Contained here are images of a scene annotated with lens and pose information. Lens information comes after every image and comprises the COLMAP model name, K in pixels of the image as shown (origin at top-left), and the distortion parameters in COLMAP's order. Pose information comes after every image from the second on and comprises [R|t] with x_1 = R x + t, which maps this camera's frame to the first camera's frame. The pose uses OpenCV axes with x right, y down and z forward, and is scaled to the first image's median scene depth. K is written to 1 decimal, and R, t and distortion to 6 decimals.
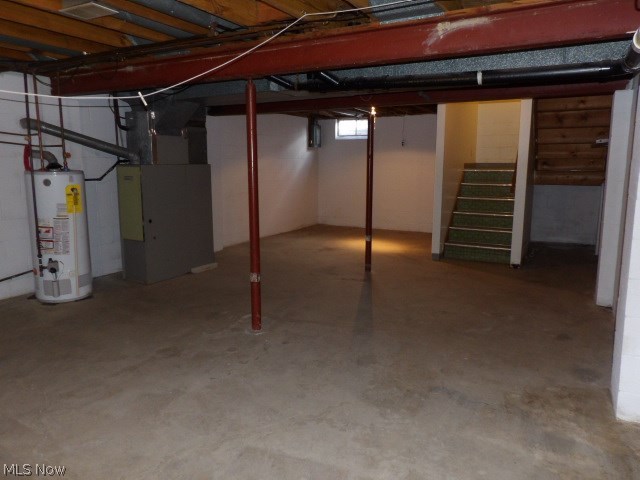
lens RADIAL K [[462.5, 0, 318.1], [0, 462.5, 236.4], [0, 0, 1]] dist [-0.005158, 0.005866]
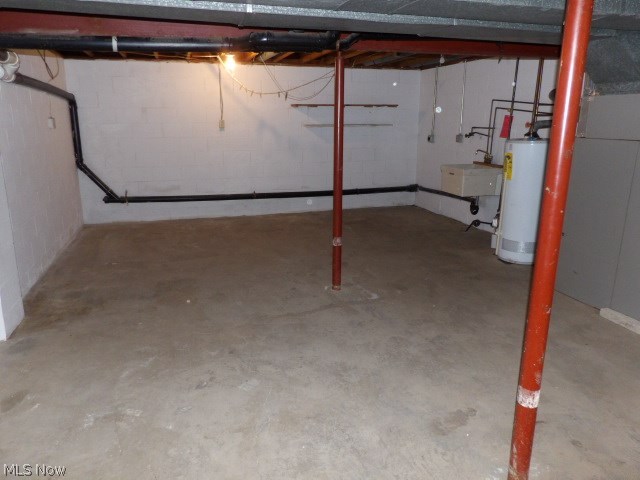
lens RADIAL K [[462.5, 0, 318.1], [0, 462.5, 236.4], [0, 0, 1]] dist [-0.005158, 0.005866]
pose [[-0.702054, 0.170663, -0.691372, 0.673917], [-0.111167, 0.932691, 0.343116, -0.304580], [0.703394, 0.317744, -0.635827, 1.749346]]
